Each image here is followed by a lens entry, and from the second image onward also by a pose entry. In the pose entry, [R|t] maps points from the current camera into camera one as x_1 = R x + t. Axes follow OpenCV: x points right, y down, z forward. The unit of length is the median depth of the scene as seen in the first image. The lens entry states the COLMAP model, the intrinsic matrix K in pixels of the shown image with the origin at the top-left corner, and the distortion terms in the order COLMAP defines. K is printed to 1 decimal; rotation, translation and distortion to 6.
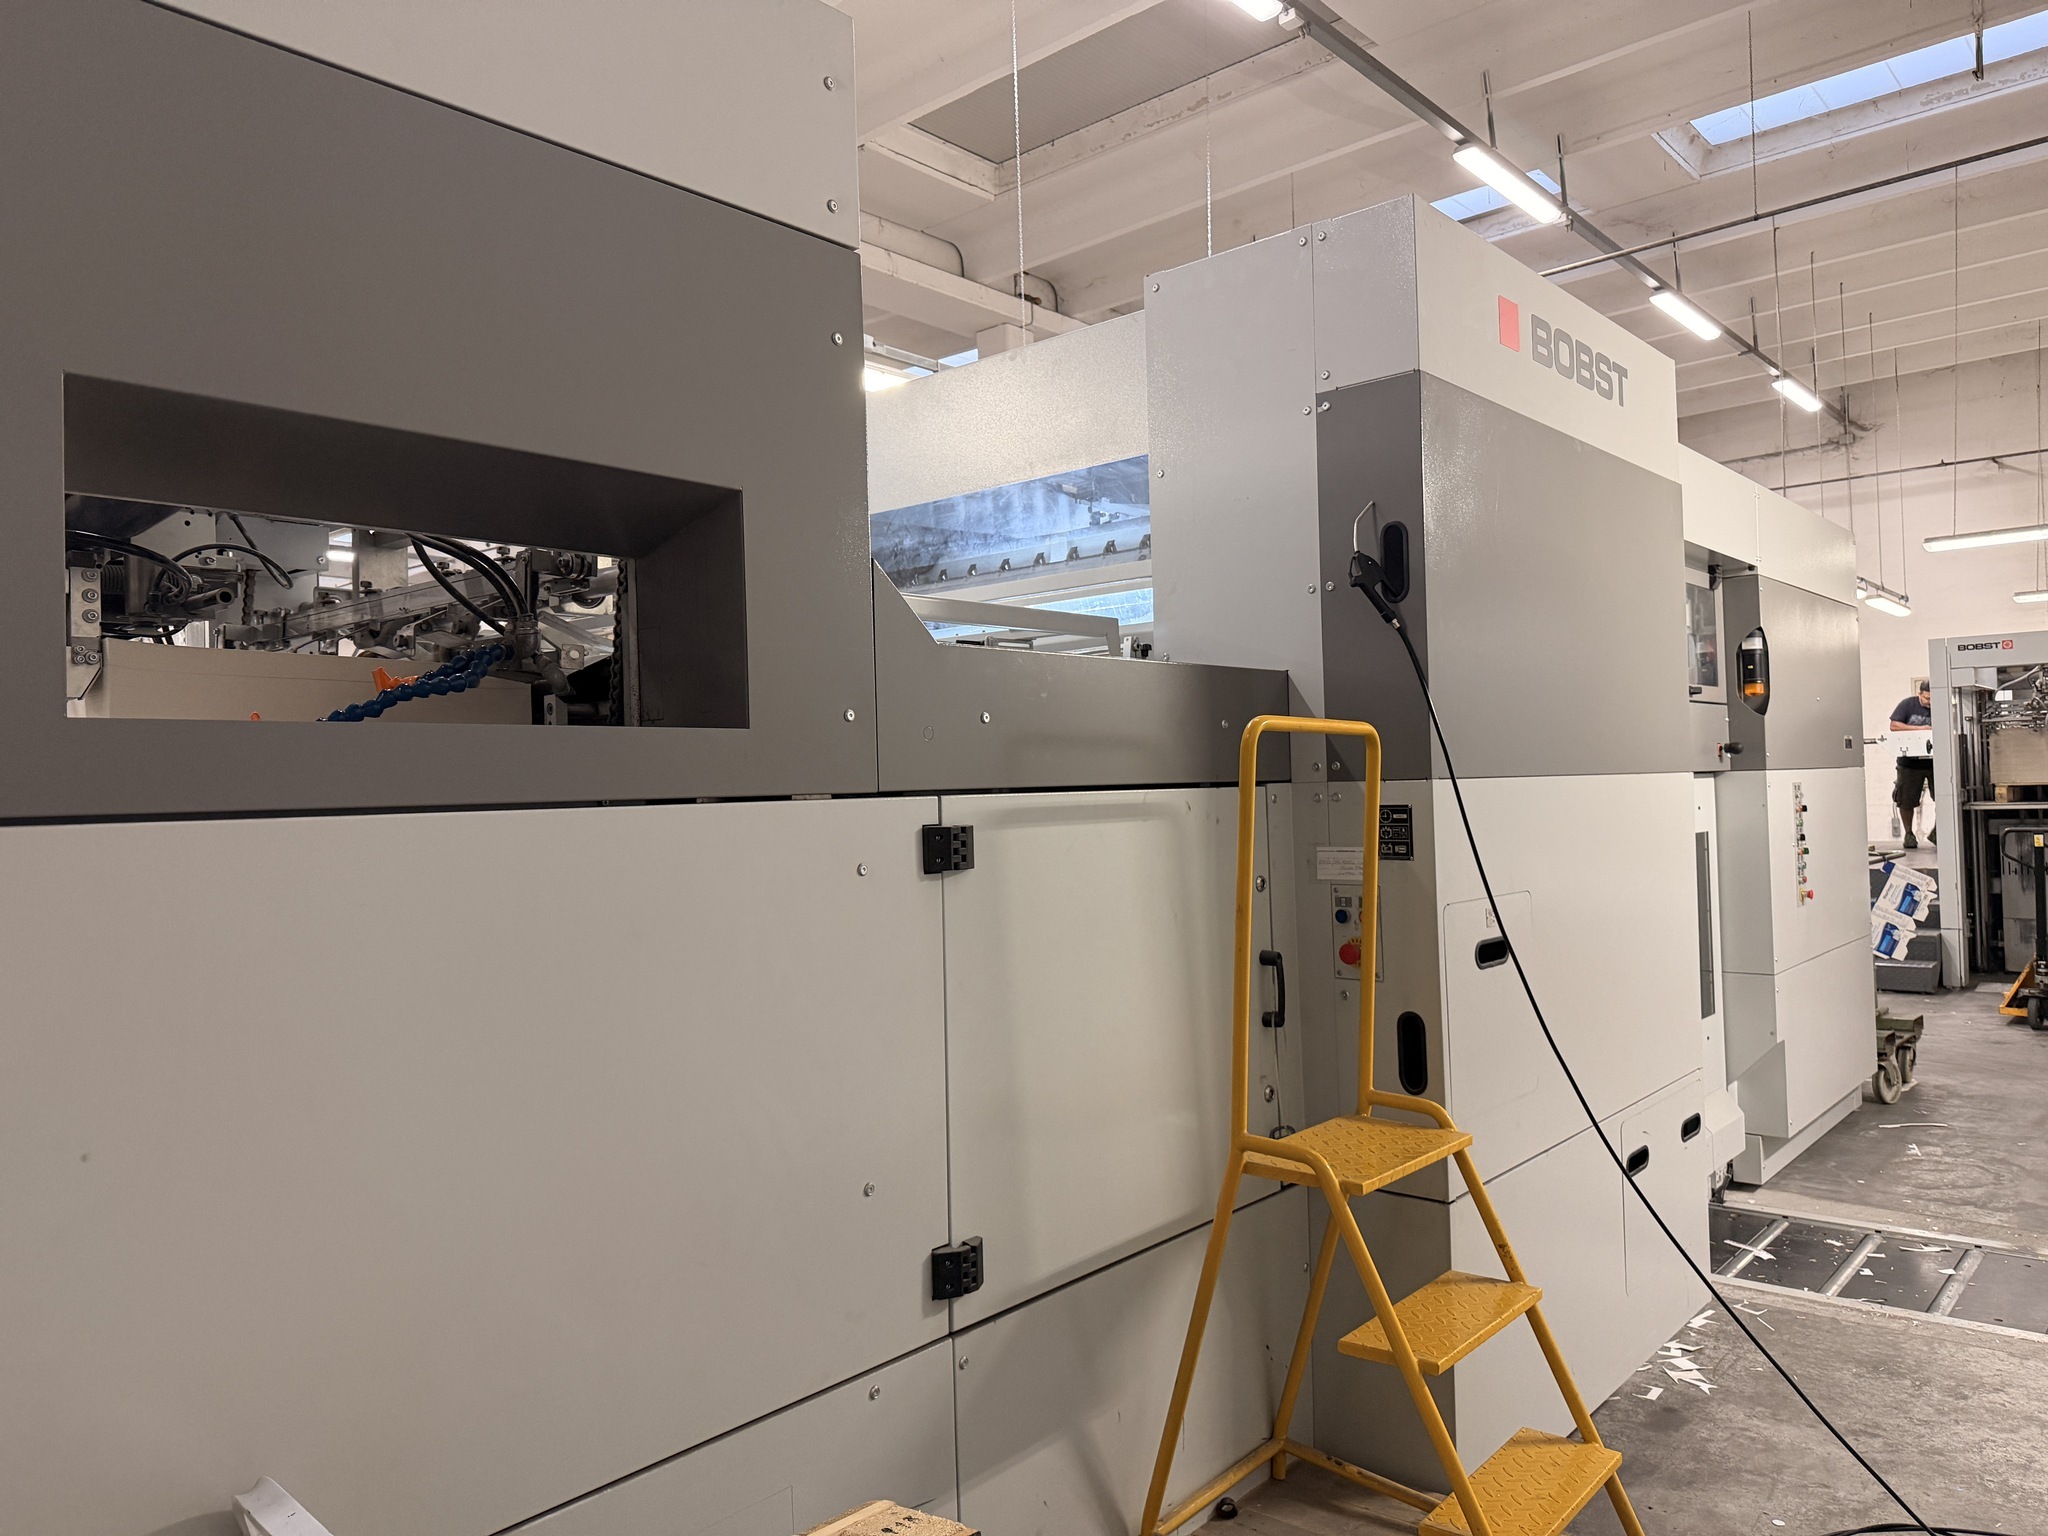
lens RADIAL K [[1439.3, 0, 1025.1], [0, 1439.3, 765.0], [0, 0, 1]] dist [0.029774, -0.034284]
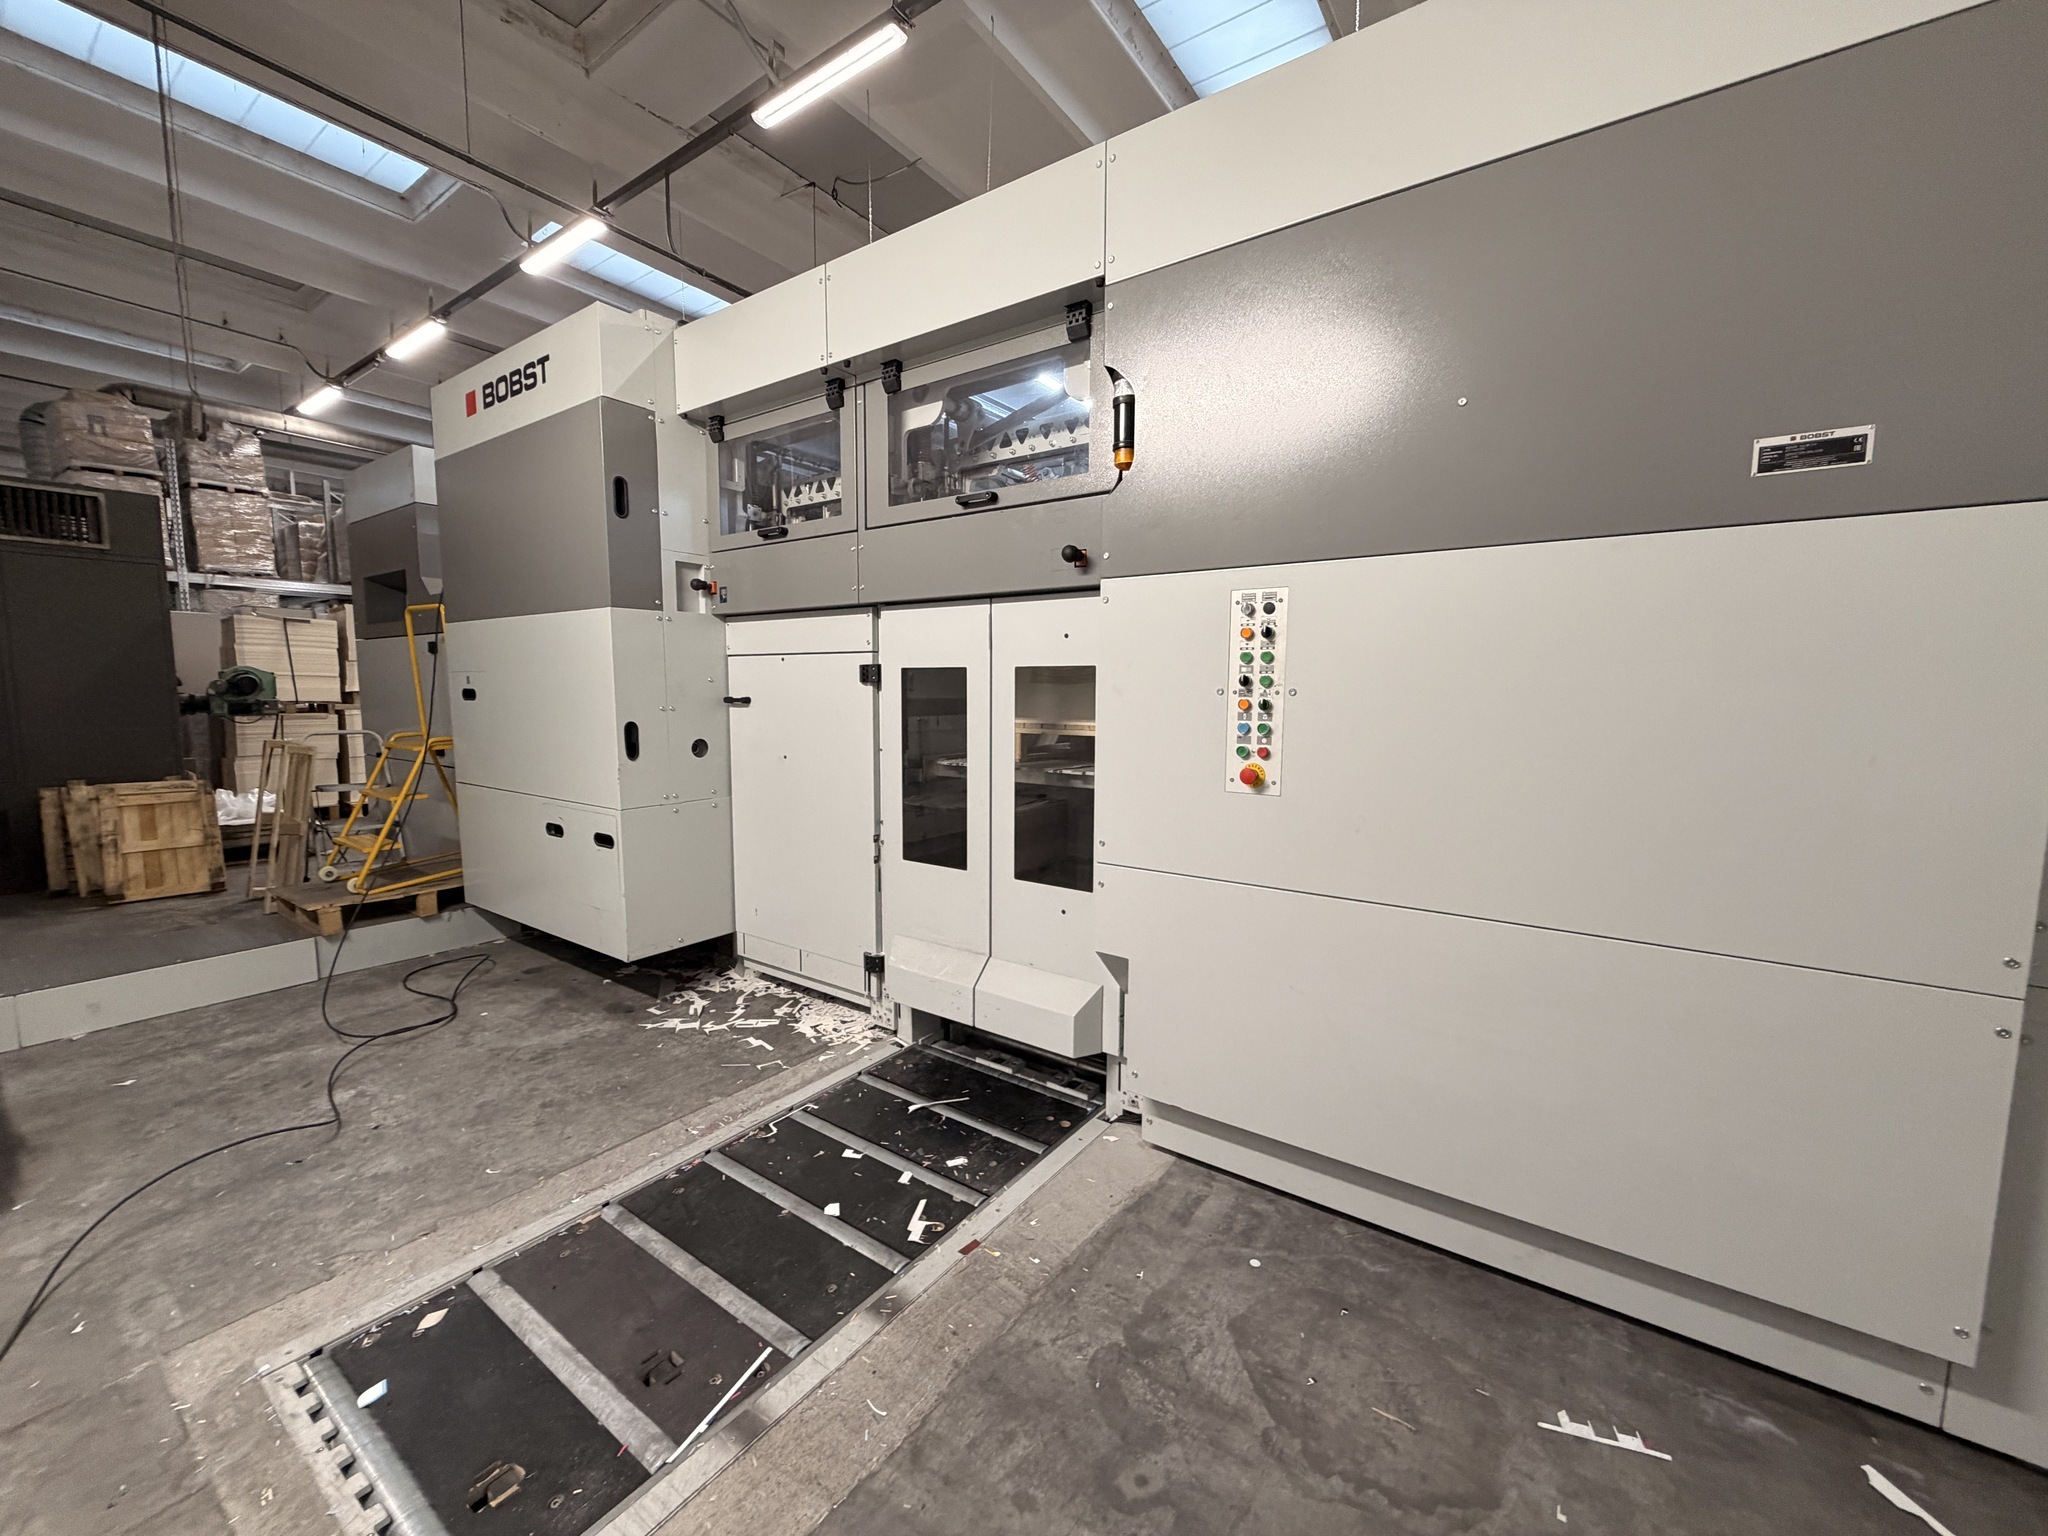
lens RADIAL K [[809.8, 0, 1017.7], [0, 809.8, 768.7], [0, 0, 1]] dist [0.001182, 0.000187]
pose [[0.094747, 0.128190, -0.987213, 1.201558], [0.011289, 0.991472, 0.129827, 0.056875], [0.995437, -0.023445, 0.092492, 1.209956]]
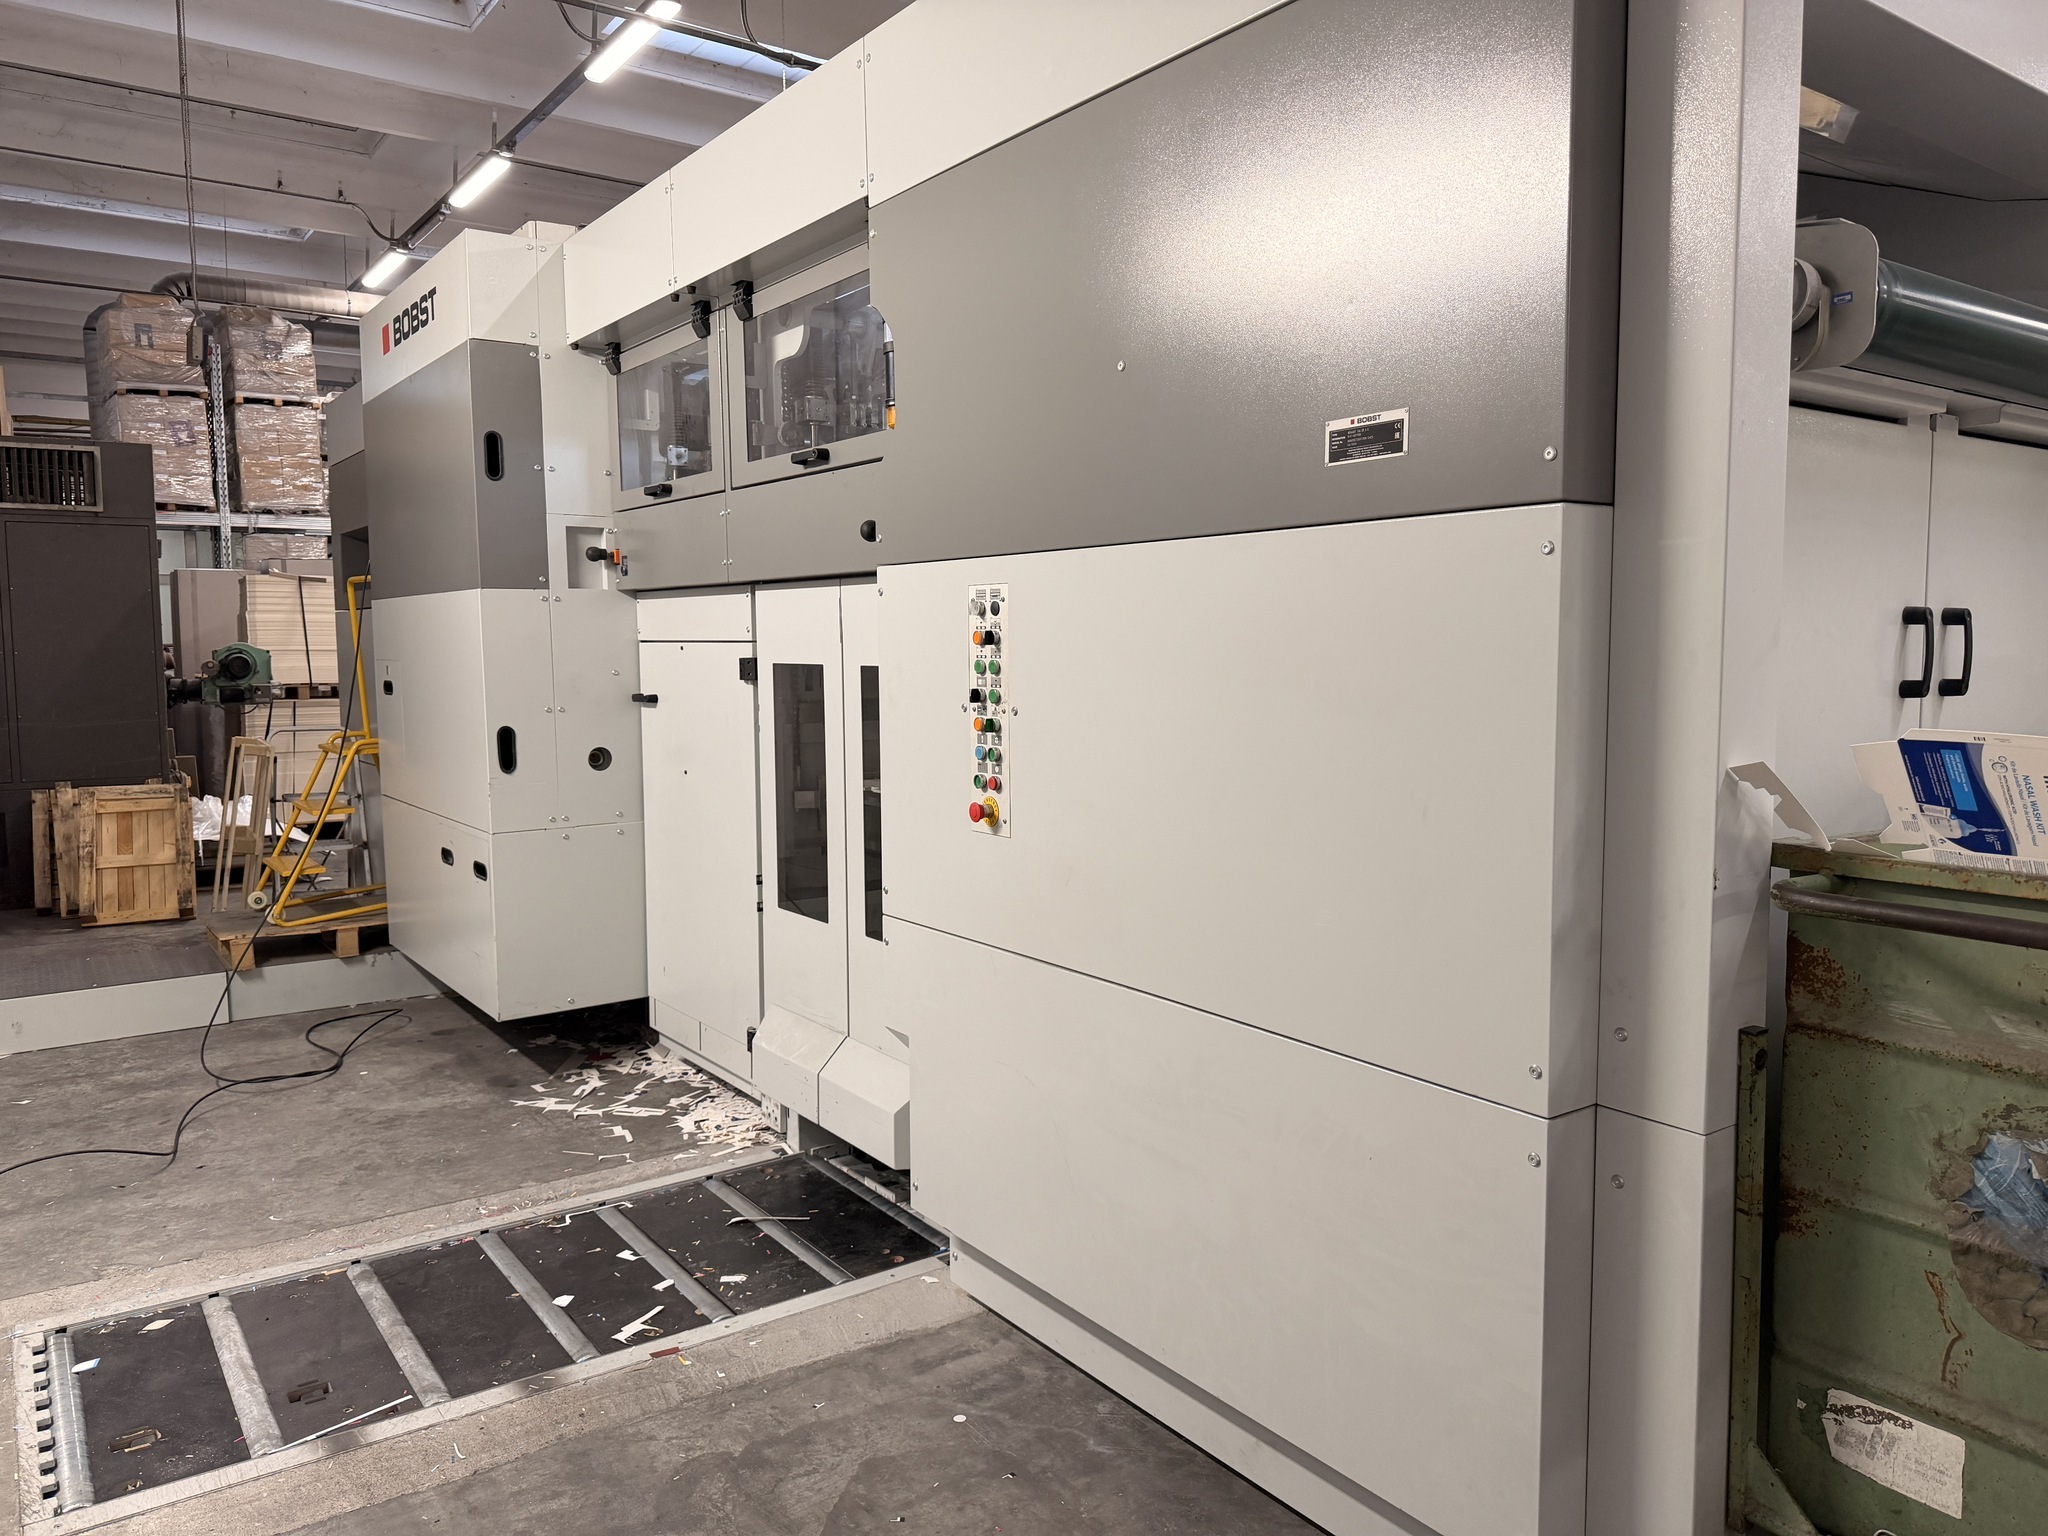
lens RADIAL K [[1439.3, 0, 1025.1], [0, 1439.3, 765.0], [0, 0, 1]] dist [0.029774, -0.034284]
pose [[-0.229255, 0.114367, -0.966624, 1.395316], [0.031685, 0.993424, 0.110023, 0.027500], [0.972851, -0.005404, -0.231371, 1.564477]]
